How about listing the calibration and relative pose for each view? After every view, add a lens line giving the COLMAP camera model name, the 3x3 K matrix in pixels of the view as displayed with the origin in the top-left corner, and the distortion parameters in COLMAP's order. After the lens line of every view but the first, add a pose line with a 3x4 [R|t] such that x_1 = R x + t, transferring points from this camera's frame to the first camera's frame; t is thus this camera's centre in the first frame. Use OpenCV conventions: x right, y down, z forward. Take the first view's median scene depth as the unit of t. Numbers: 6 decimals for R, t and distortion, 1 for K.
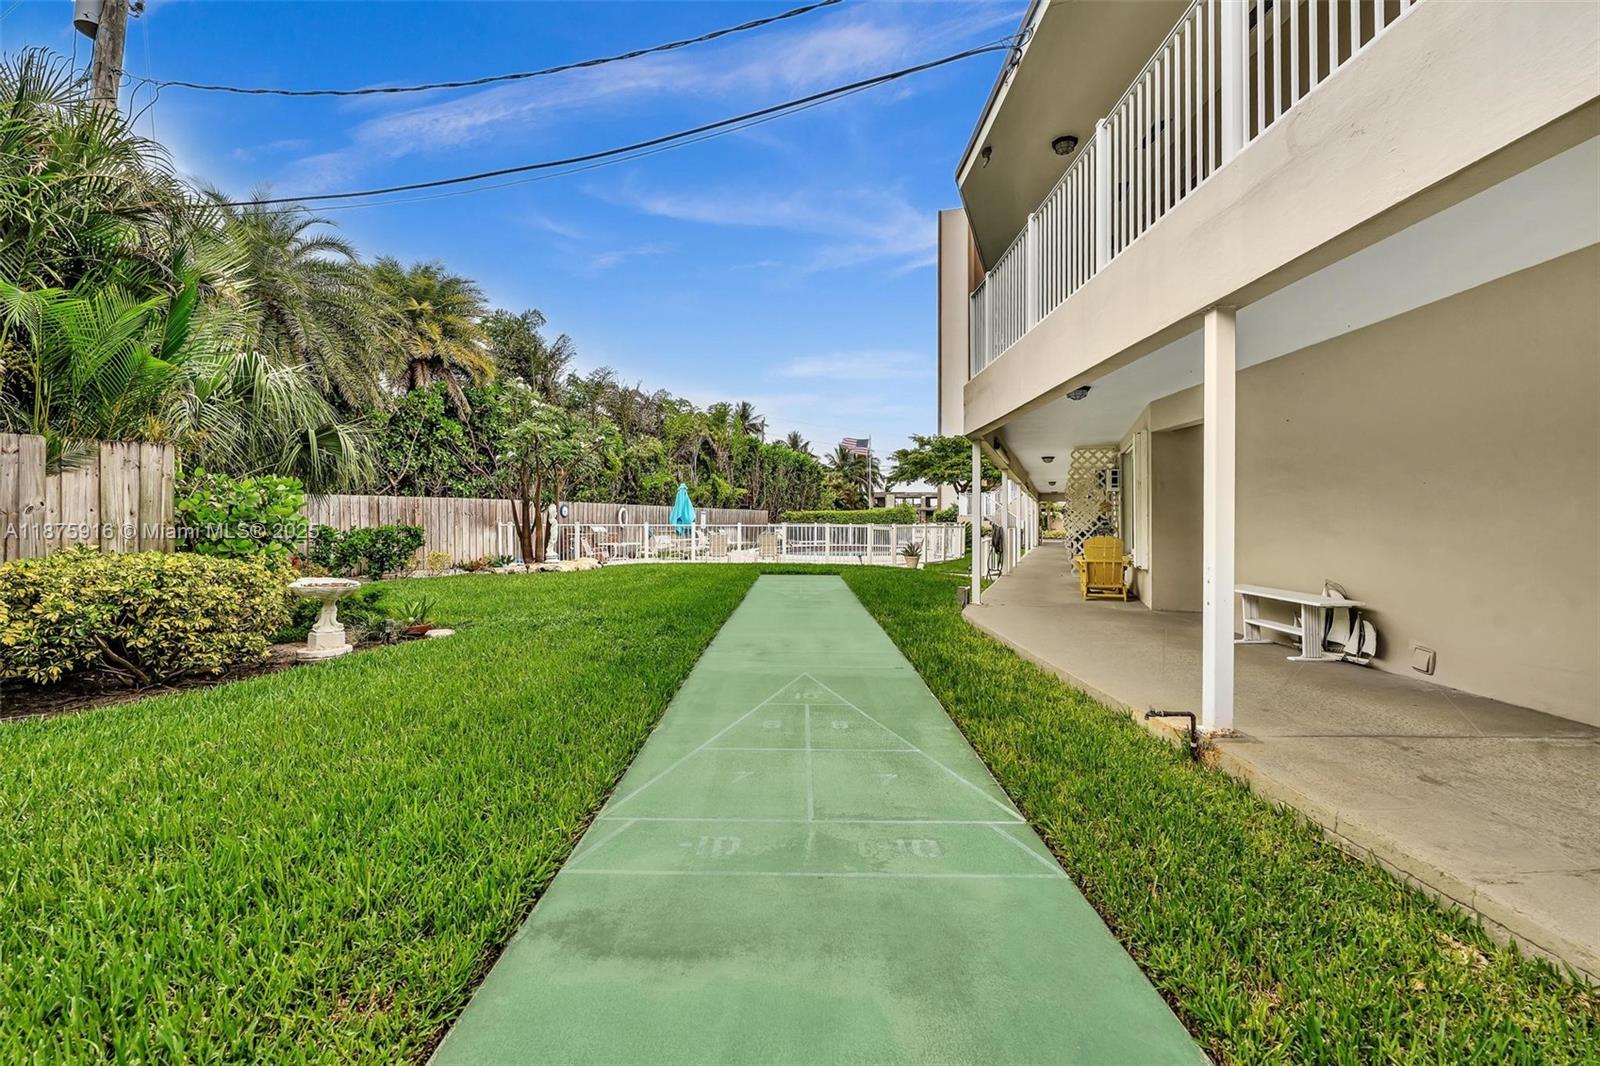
lens RADIAL K [[732.6, 0, 807.9], [0, 732.6, 524.4], [0, 0, 1]] dist [0.000808, 0.000313]
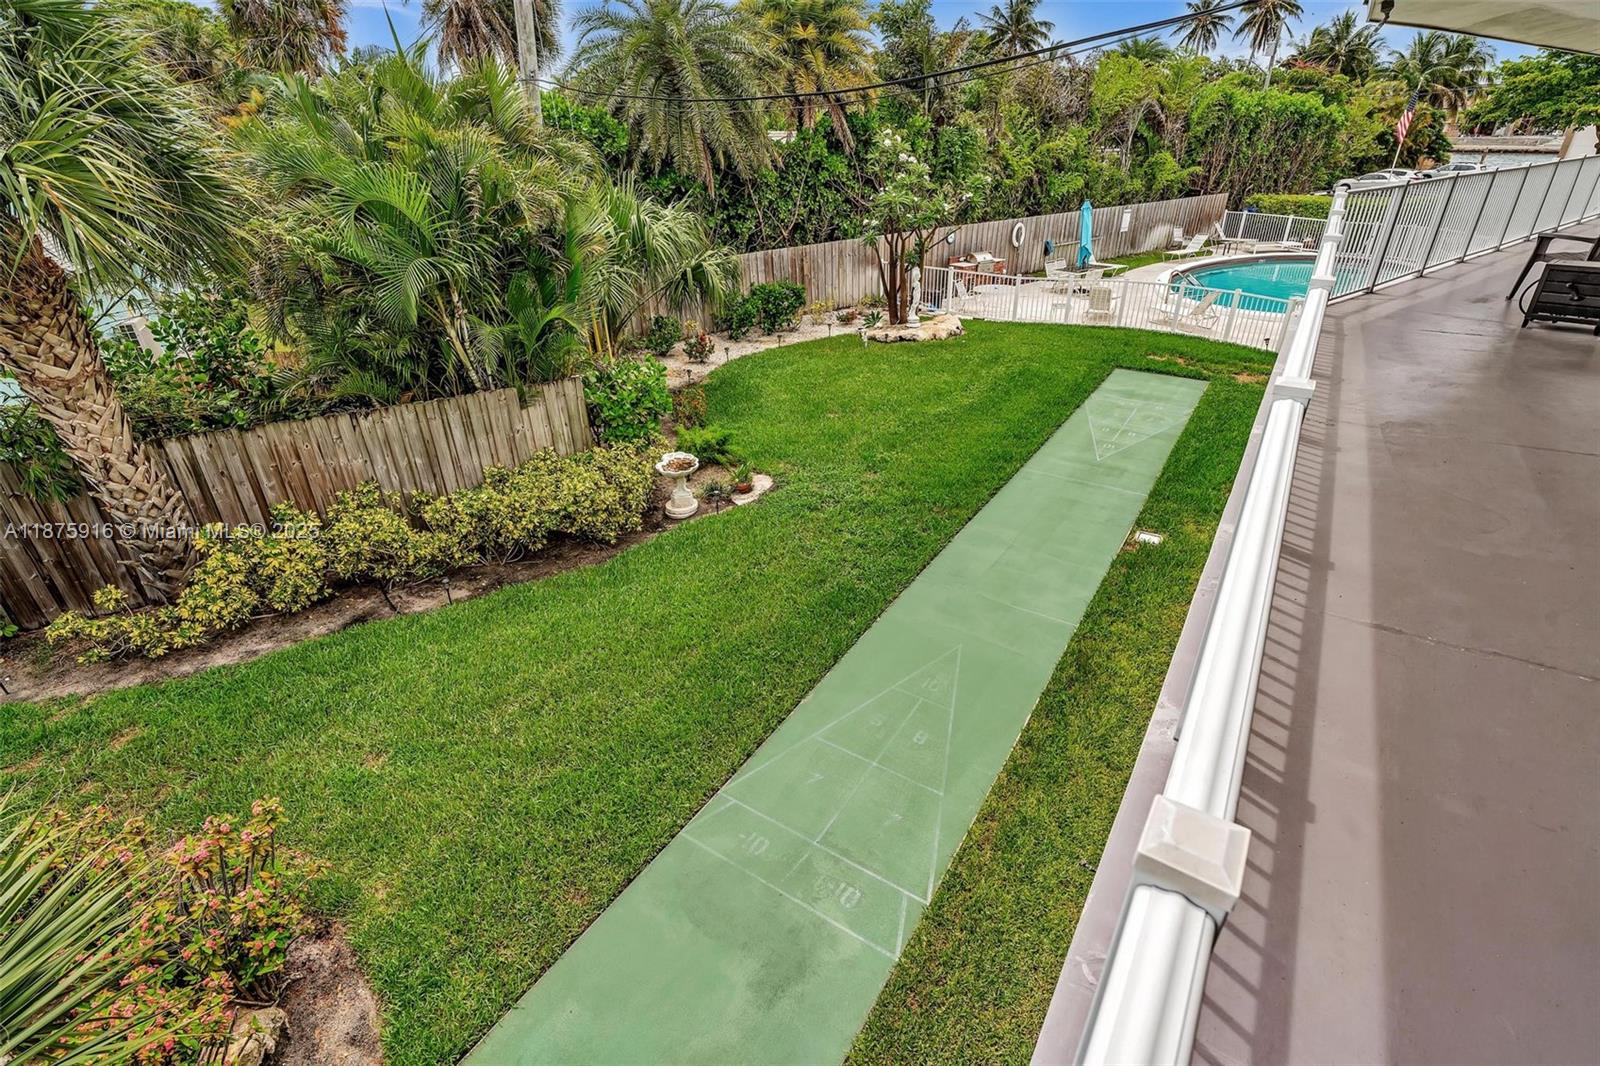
lens RADIAL K [[755.7, 0, 795.1], [0, 755.7, 567.6], [0, 0, 1]] dist [-0.003005, 0.000912]
pose [[0.838102, 0.256446, -0.481477, 0.113135], [0.016570, 0.870238, 0.492353, -0.179729], [0.545262, -0.420621, 0.725099, -0.008519]]
